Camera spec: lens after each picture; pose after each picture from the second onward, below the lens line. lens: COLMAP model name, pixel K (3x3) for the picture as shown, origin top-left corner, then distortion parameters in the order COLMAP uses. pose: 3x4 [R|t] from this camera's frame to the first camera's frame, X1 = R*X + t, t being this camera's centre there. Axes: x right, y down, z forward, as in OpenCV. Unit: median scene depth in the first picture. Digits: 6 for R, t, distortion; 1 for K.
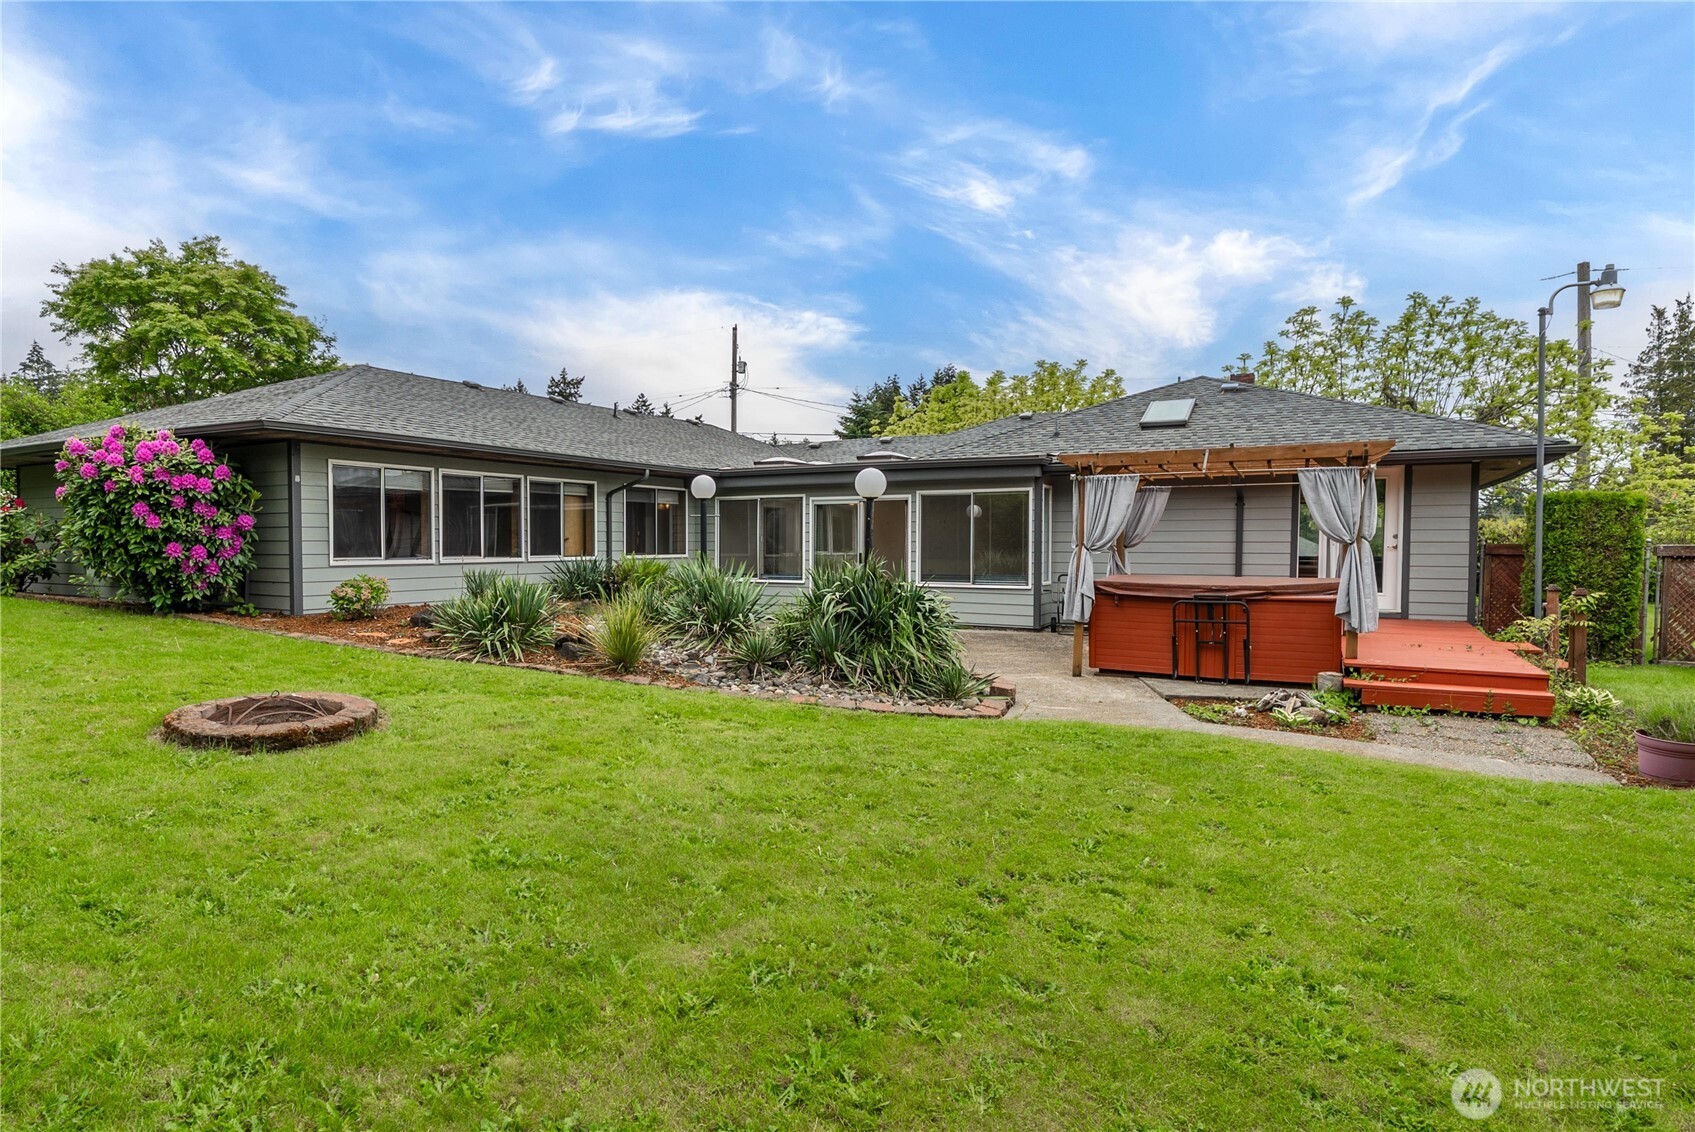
lens RADIAL K [[793.5, 0, 847.5], [0, 793.5, 566.0], [0, 0, 1]] dist [-0.000033, -0.000005]
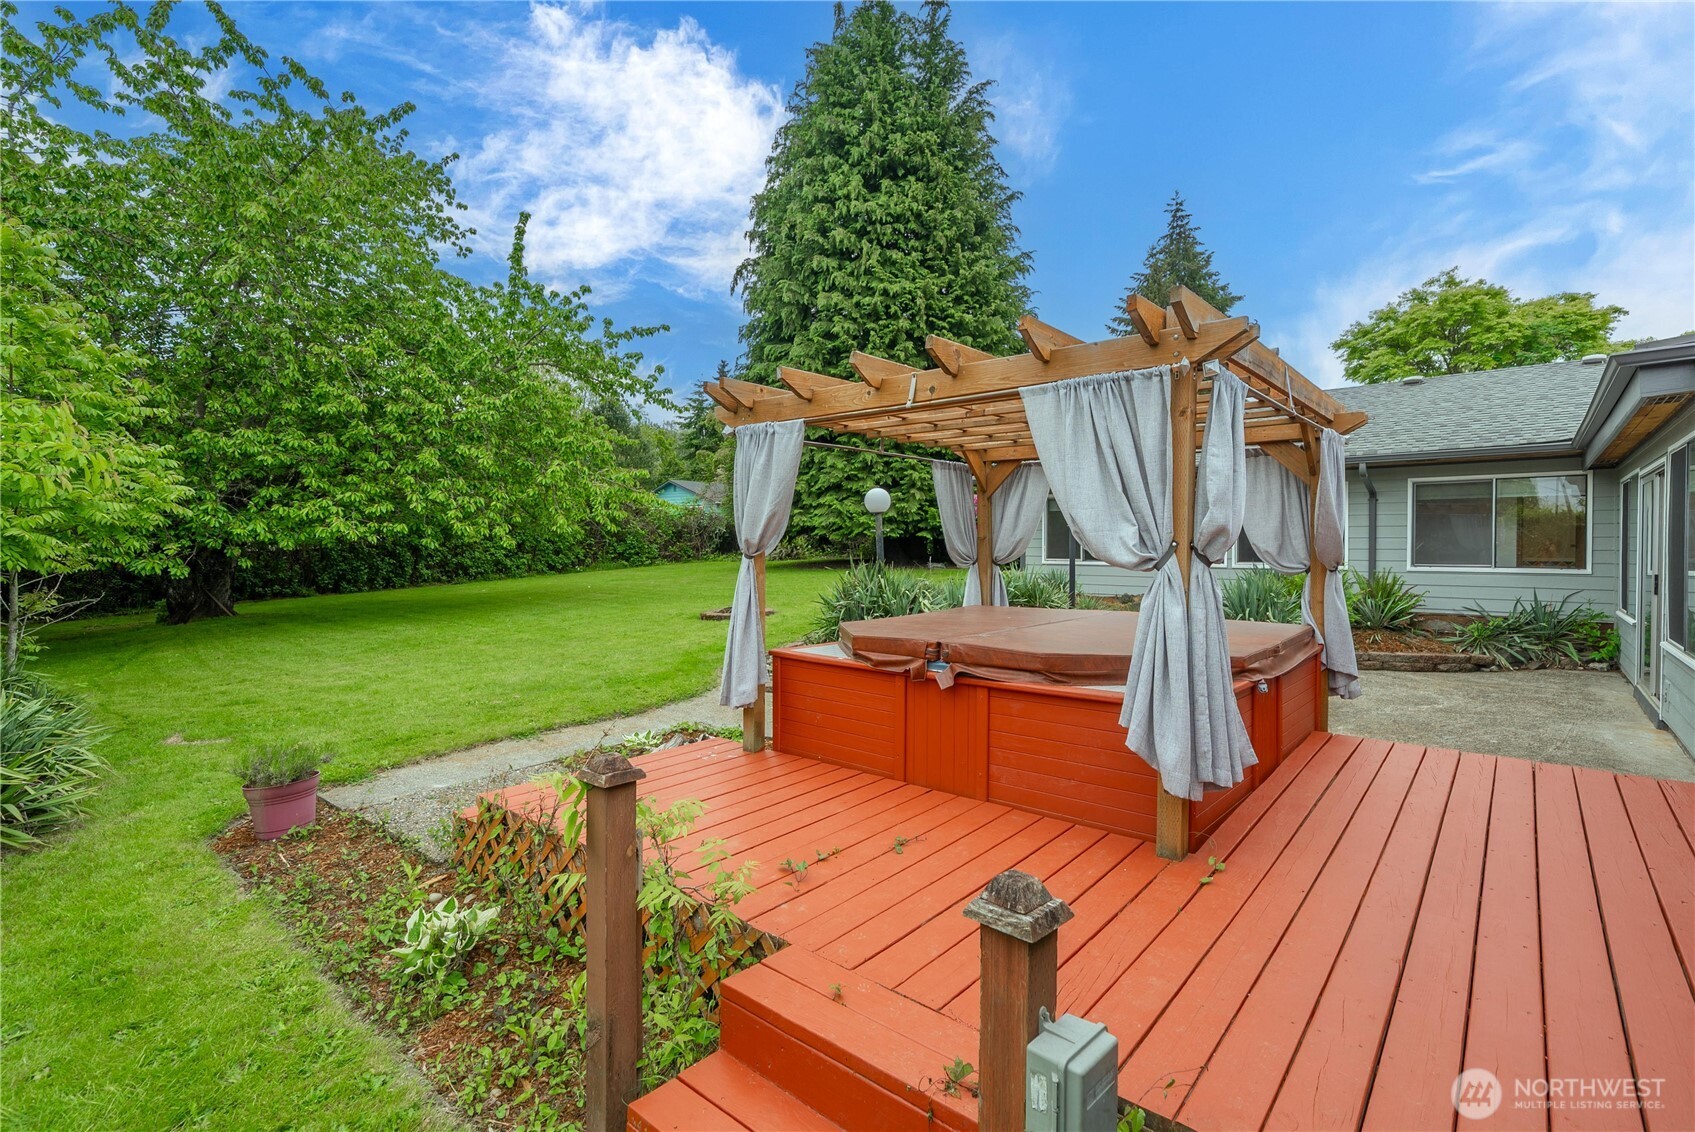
lens RADIAL K [[779.2, 0, 851.5], [0, 779.2, 555.8], [0, 0, 1]] dist [0.001532, -0.000716]
pose [[-0.161413, 0.016509, -0.986749, 0.797395], [-0.027918, 0.999384, 0.021287, -0.032627], [0.986492, 0.030984, -0.160852, 0.689697]]
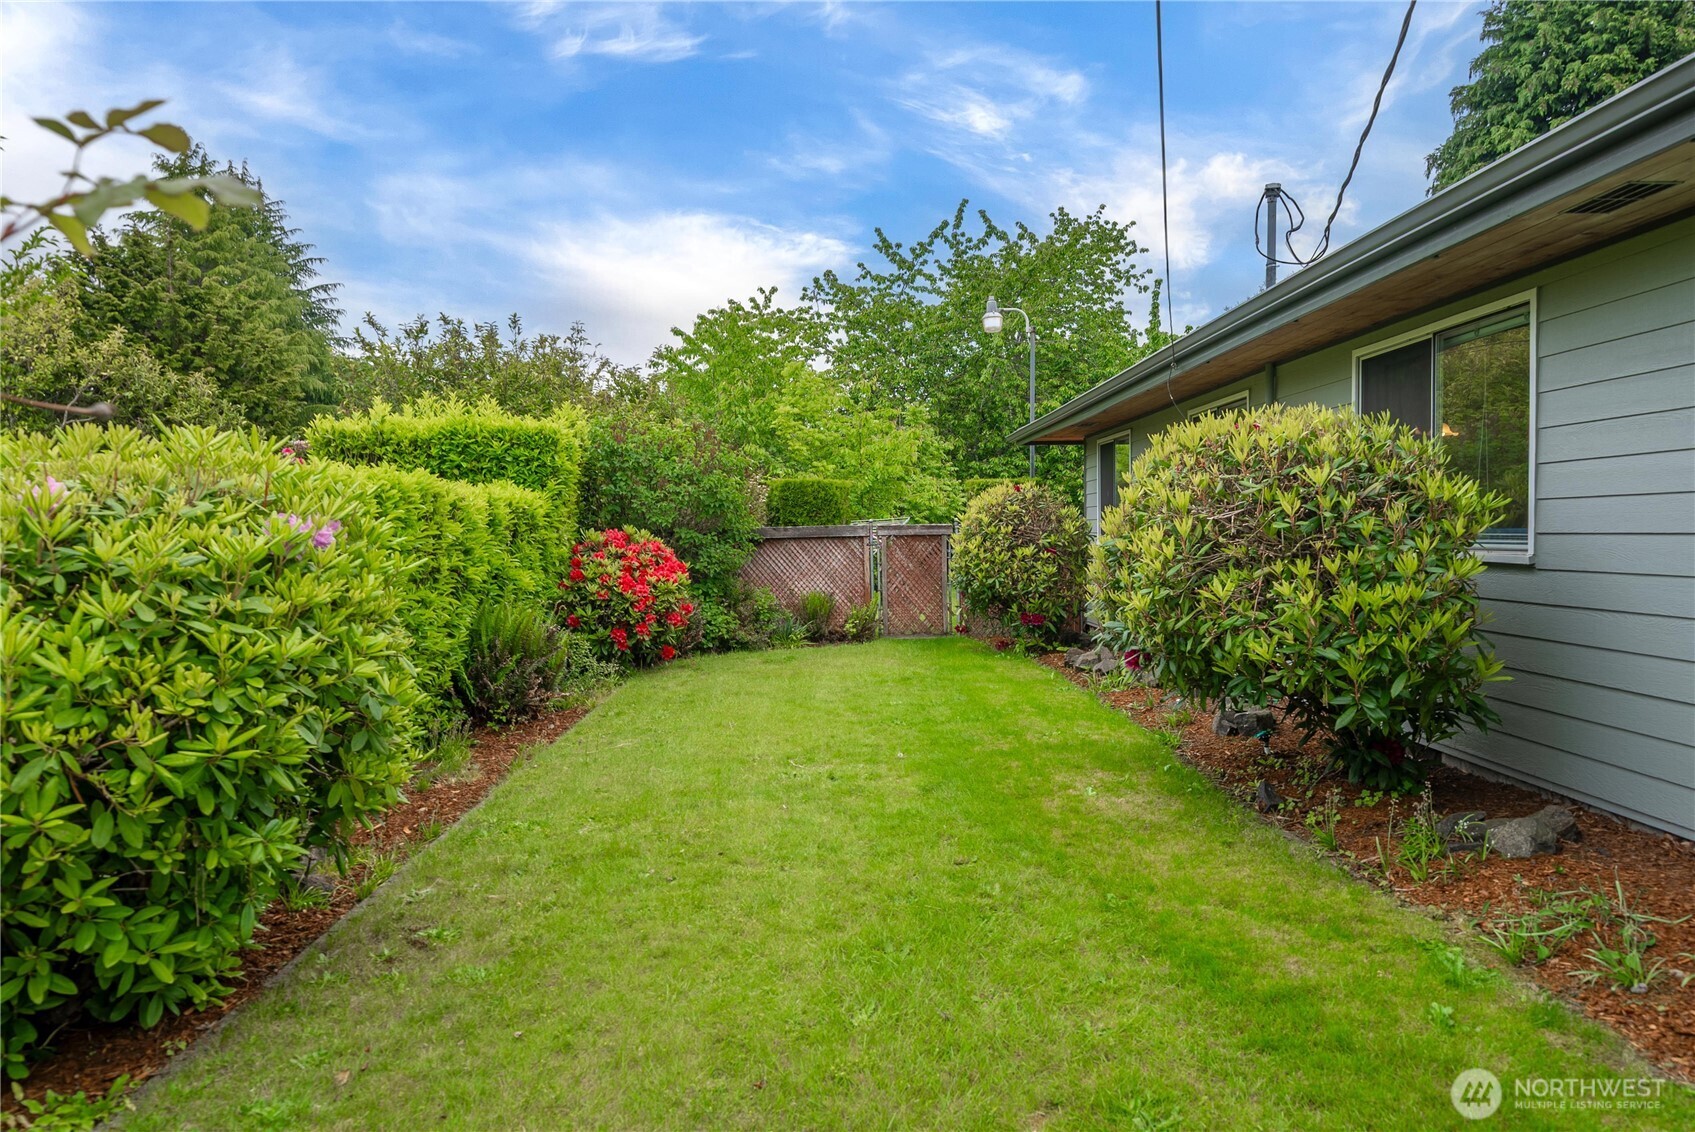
lens RADIAL K [[1160.3, 0, 847.5], [0, 1160.3, 566.0], [0, 0, 1]] dist [-0.000774, -0.000758]
pose [[-0.833278, 0.025174, -0.552281, 1.808005], [-0.006037, 0.998489, 0.054622, -0.055107], [0.552822, 0.048850, -0.831866, 1.947373]]
